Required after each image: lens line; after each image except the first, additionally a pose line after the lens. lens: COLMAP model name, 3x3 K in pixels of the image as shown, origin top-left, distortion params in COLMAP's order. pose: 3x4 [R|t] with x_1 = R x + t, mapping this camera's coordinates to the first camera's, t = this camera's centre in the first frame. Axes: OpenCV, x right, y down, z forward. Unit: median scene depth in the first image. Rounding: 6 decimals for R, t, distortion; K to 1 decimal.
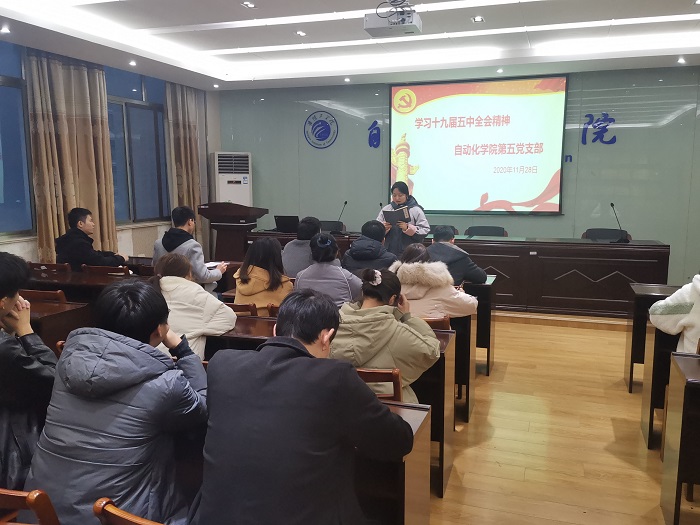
lens RADIAL K [[601.8, 0, 352.4], [0, 601.8, 261.0], [0, 0, 1]] dist [0.073801, -0.014739]
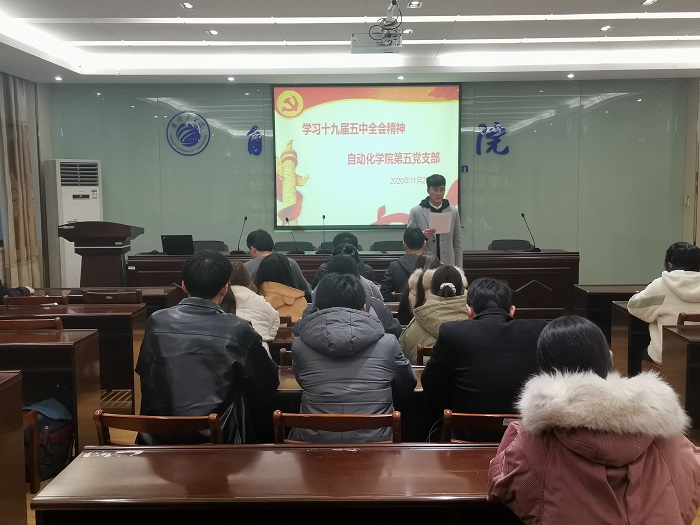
lens RADIAL K [[810.5, 0, 357.5], [0, 810.5, 261.9], [0, 0, 1]] dist [0.099656, 0.000000]
pose [[0.950725, -0.037154, 0.307801, -0.199267], [0.051345, 0.997953, -0.038130, 0.018364], [-0.305754, 0.052055, 0.950687, -0.158009]]
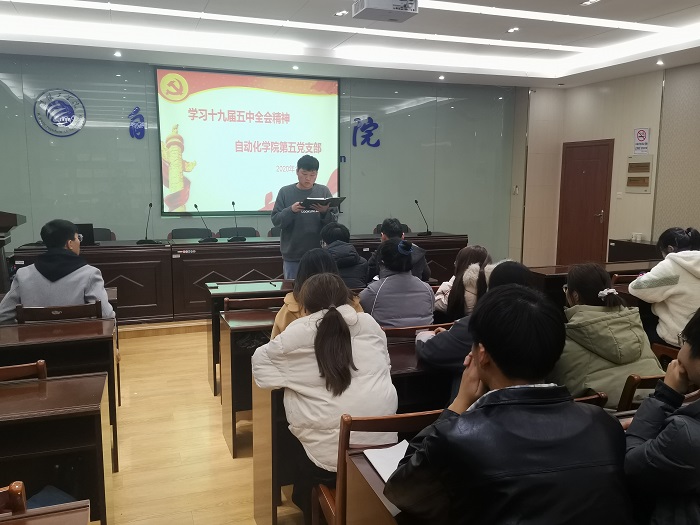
lens RADIAL K [[601.8, 0, 349.4], [0, 601.8, 260.0], [0, 0, 1]] dist [0.073801, -0.014739]
pose [[0.790430, -0.078910, 0.607448, -0.271877], [0.081070, 0.996421, 0.023949, -0.017170], [-0.607163, 0.030315, 0.793999, 0.160781]]
